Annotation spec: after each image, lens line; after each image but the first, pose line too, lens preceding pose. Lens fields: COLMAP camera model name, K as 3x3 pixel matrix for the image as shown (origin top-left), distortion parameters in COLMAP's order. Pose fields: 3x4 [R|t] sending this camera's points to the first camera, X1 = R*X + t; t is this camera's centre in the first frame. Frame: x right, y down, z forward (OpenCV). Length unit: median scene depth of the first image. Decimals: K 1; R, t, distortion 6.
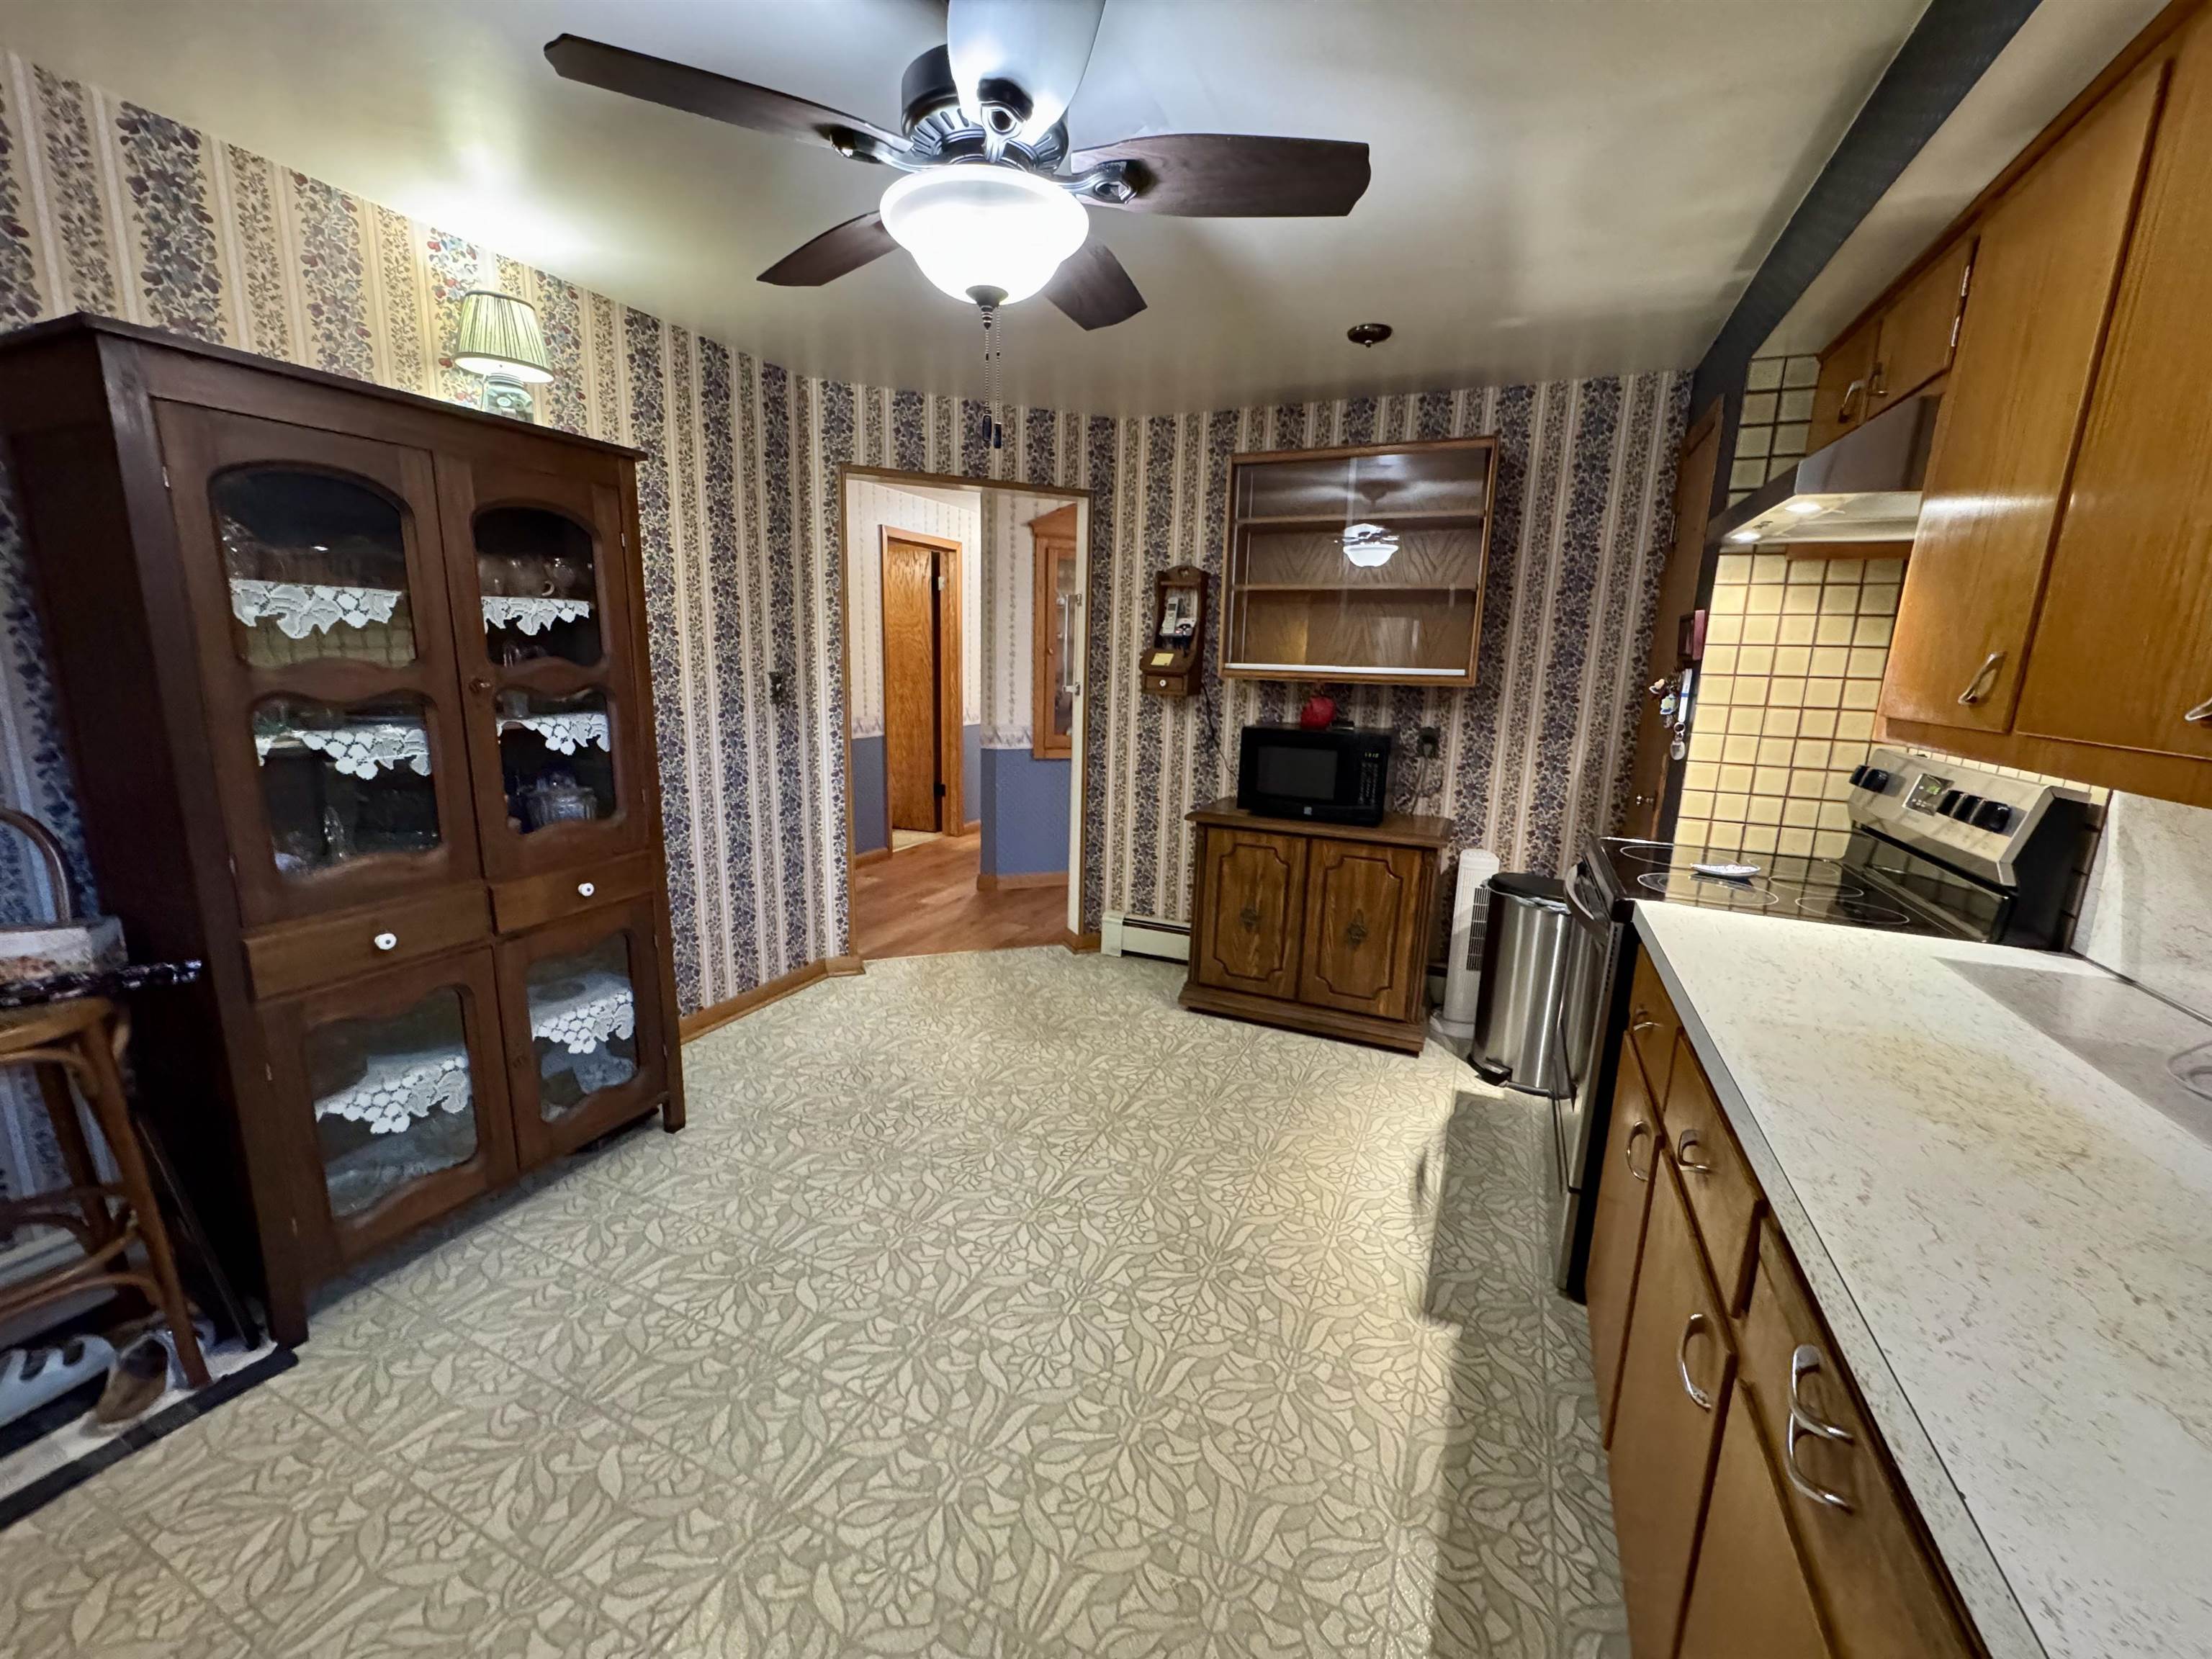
lens RADIAL K [[882.4, 0, 1104.1], [0, 882.4, 828.5], [0, 0, 1]] dist [-0.004289, 0.000541]
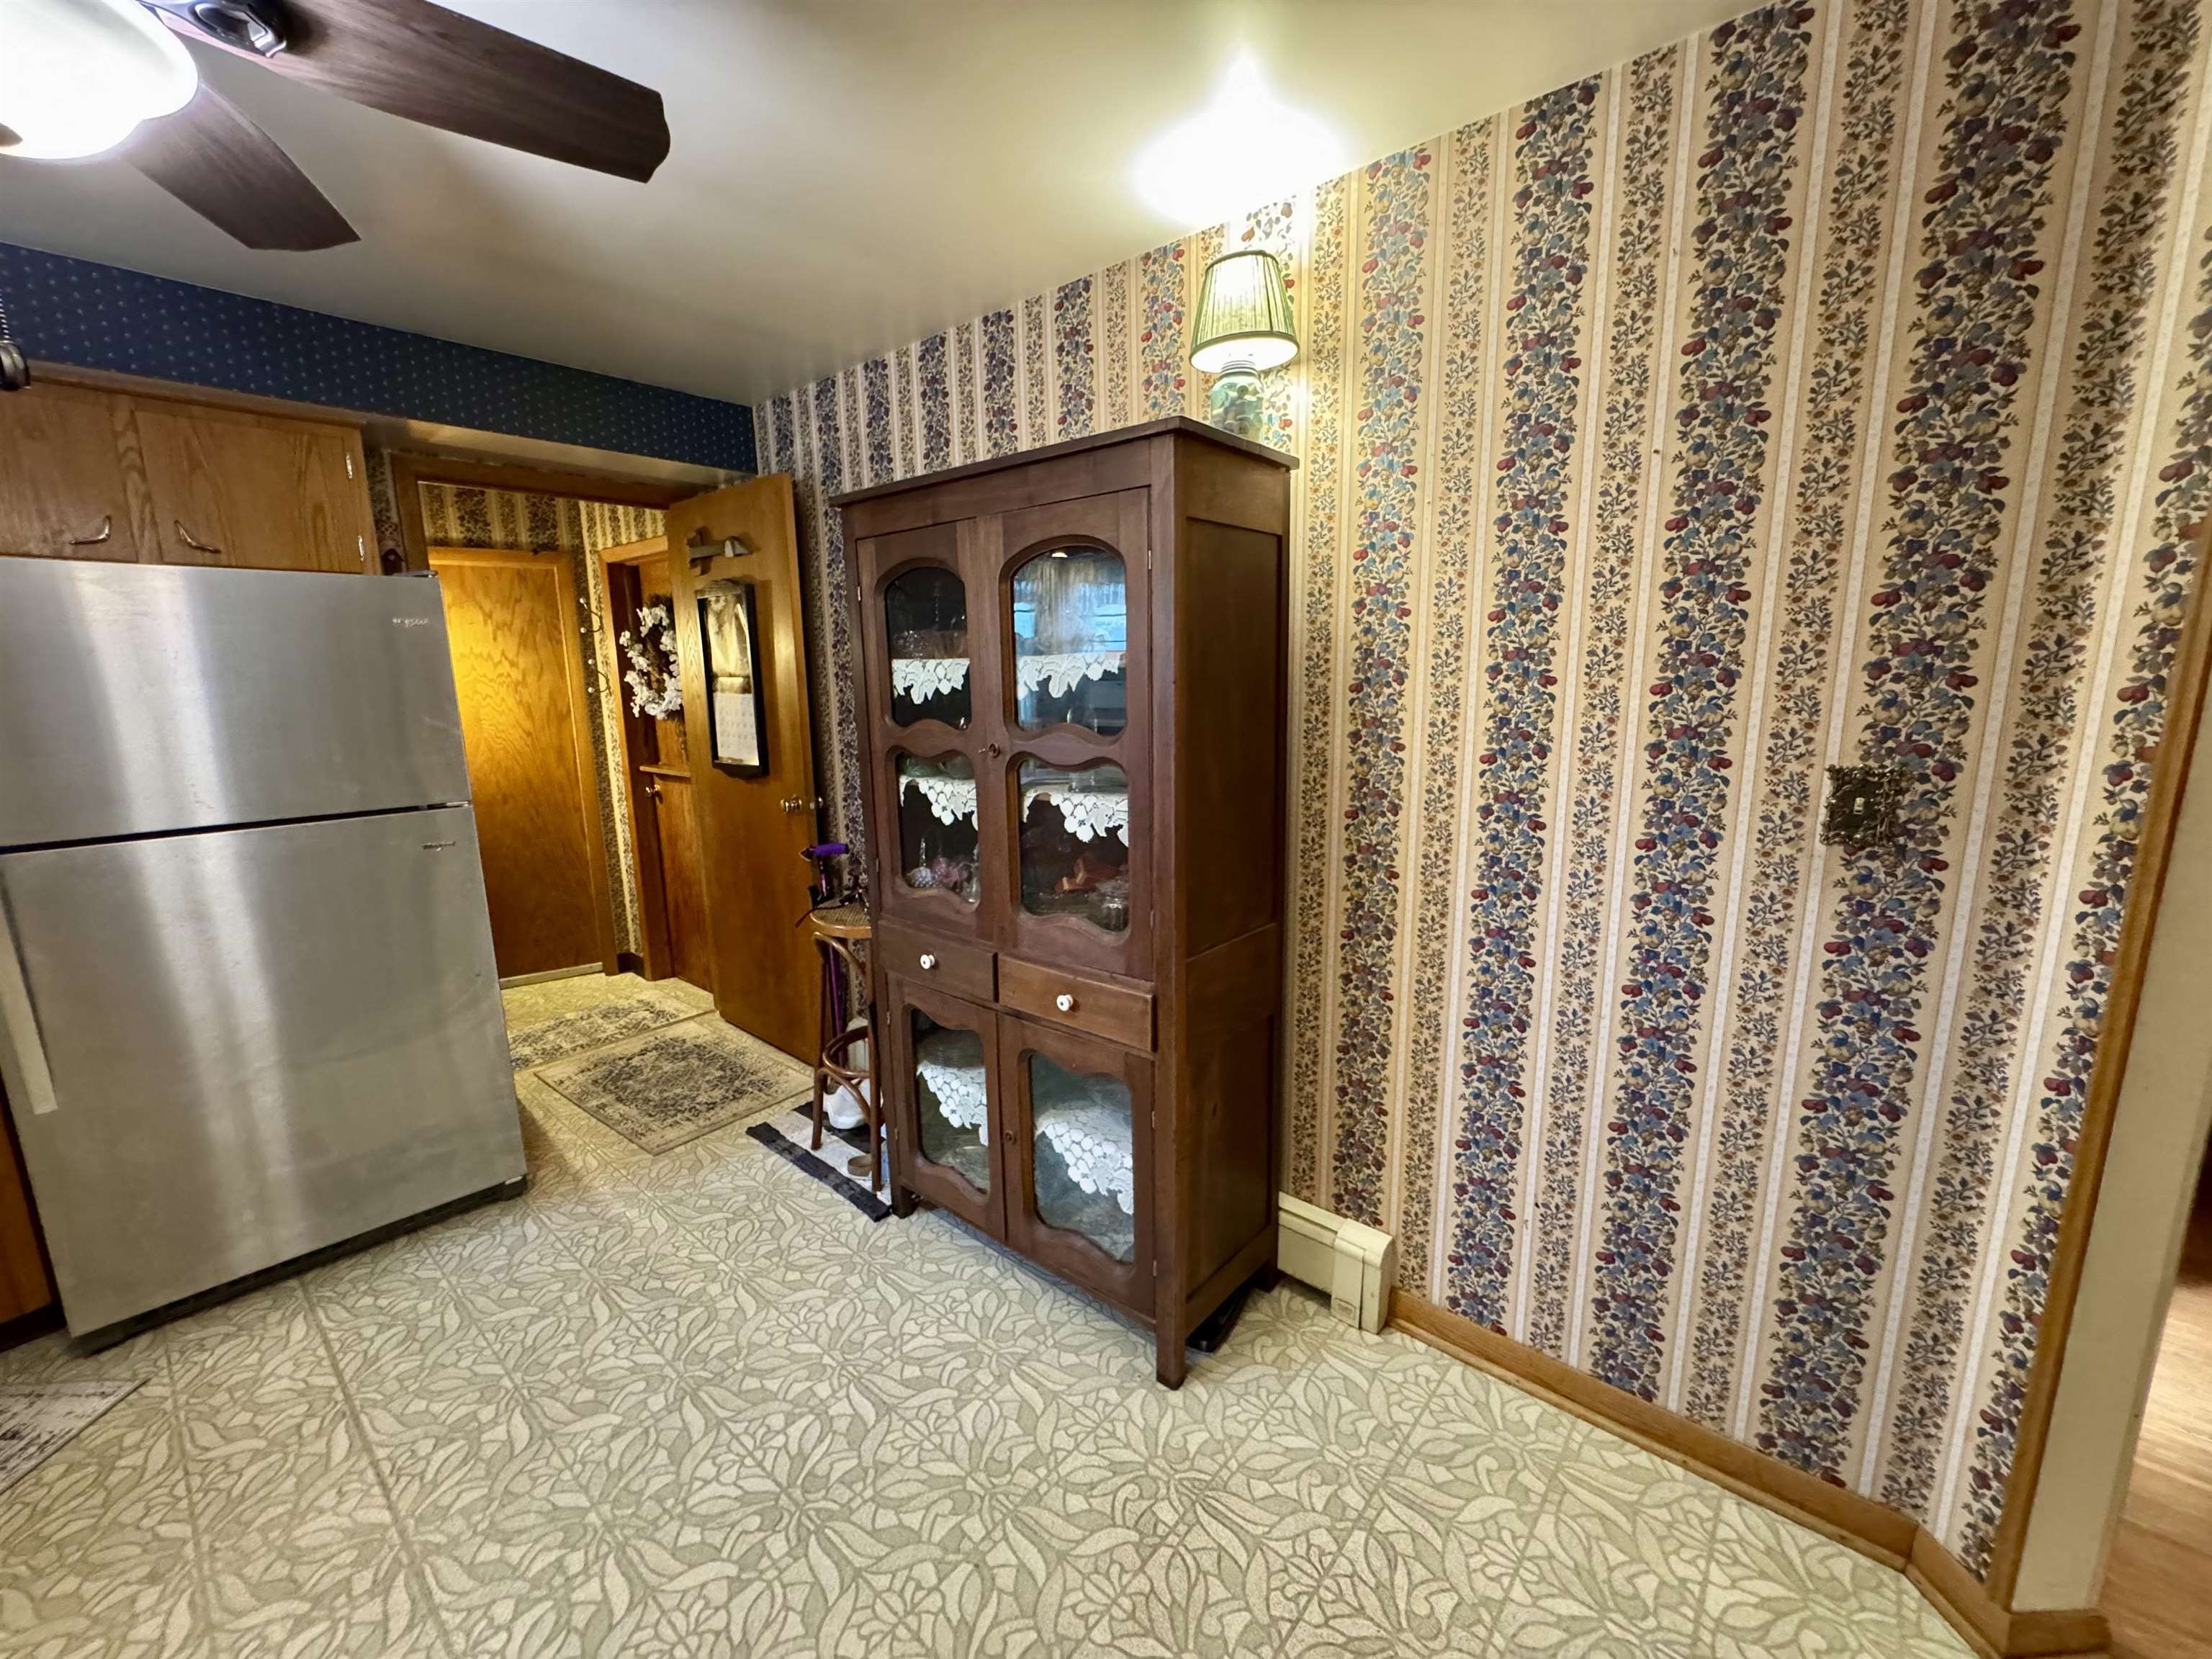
lens RADIAL K [[882.4, 0, 1107.8], [0, 882.4, 828.9], [0, 0, 1]] dist [-0.004289, 0.000541]
pose [[-0.284895, 0.148574, -0.946974, 0.160001], [-0.179891, 0.962075, 0.205063, -0.267685], [0.941527, 0.228774, -0.247363, 1.225842]]
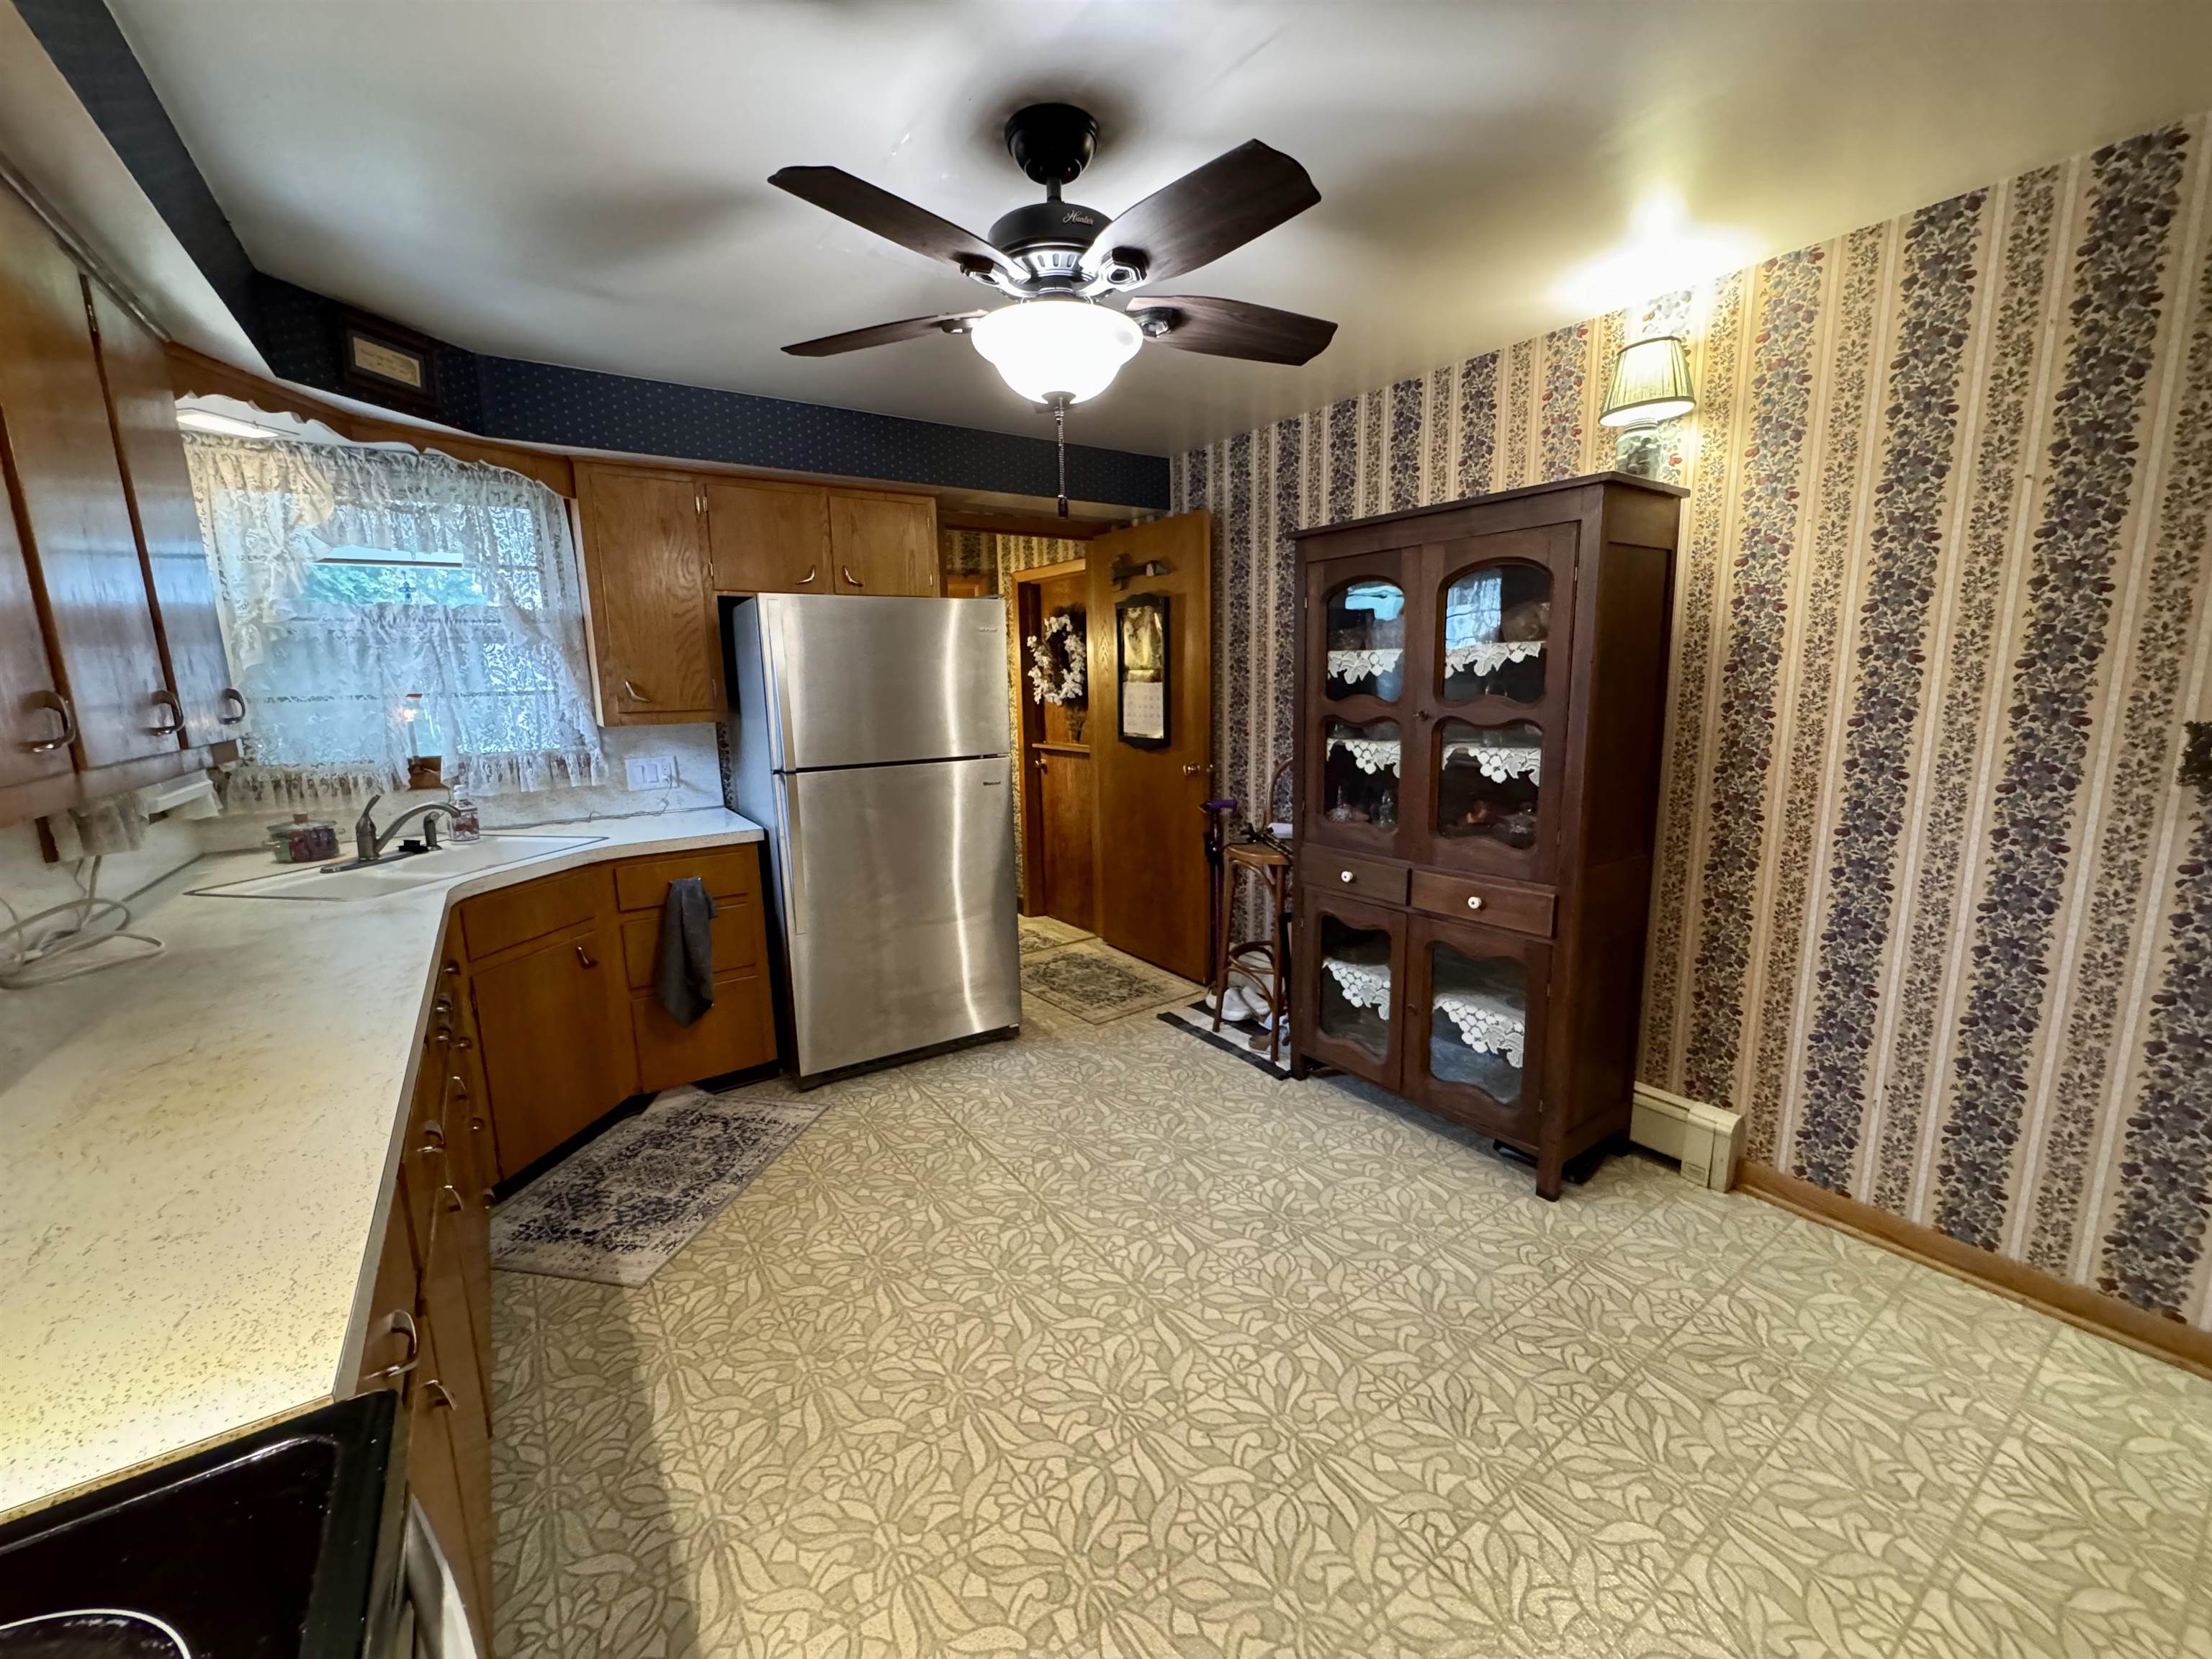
lens RADIAL K [[882.4, 0, 1104.3], [0, 882.4, 829.1], [0, 0, 1]] dist [-0.004289, 0.000541]
pose [[-0.521872, 0.129856, -0.843082, 0.589361], [-0.159742, 0.955983, 0.246127, -0.221733], [0.837934, 0.263122, -0.478157, 1.135020]]
